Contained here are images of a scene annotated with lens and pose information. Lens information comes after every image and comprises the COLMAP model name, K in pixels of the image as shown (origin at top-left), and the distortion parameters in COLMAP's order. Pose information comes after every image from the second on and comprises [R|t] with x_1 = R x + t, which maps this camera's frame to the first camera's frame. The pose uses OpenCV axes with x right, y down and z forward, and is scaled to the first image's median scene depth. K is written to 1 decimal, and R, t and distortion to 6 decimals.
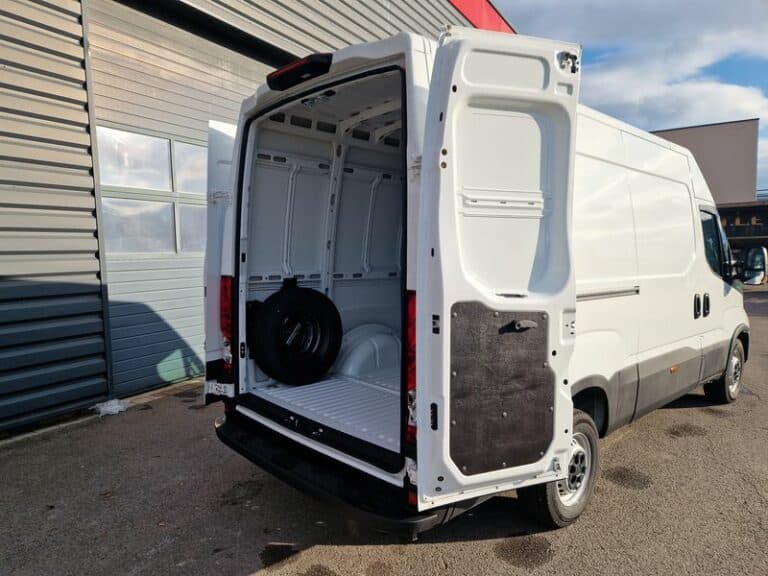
lens RADIAL K [[519.5, 0, 384.0], [0, 519.5, 288.0], [0, 0, 1]] dist [0.046585, -0.000593]
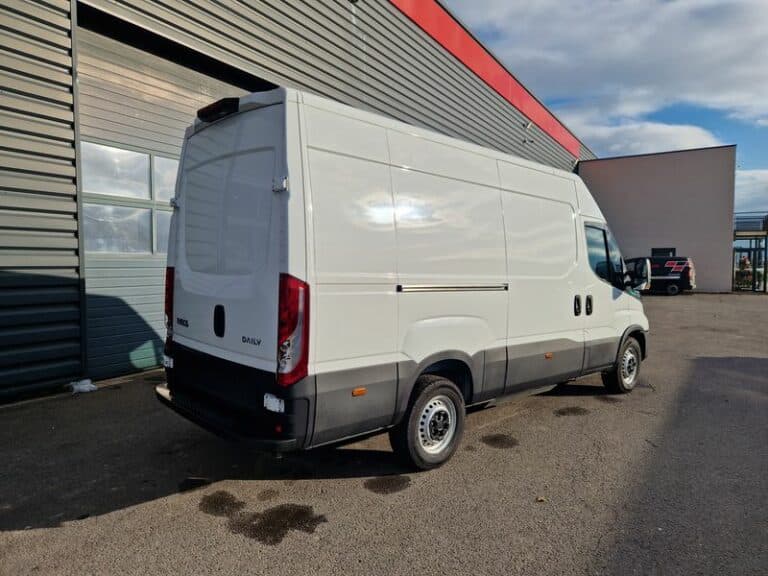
lens RADIAL K [[518.8, 0, 392.8], [0, 518.8, 285.1], [0, 0, 1]] dist [0.039103, -0.000970]
pose [[0.999751, 0.021728, 0.005023, 0.142268], [-0.021553, 0.999239, -0.032514, 0.031234], [-0.005726, 0.032398, 0.999459, -0.151567]]
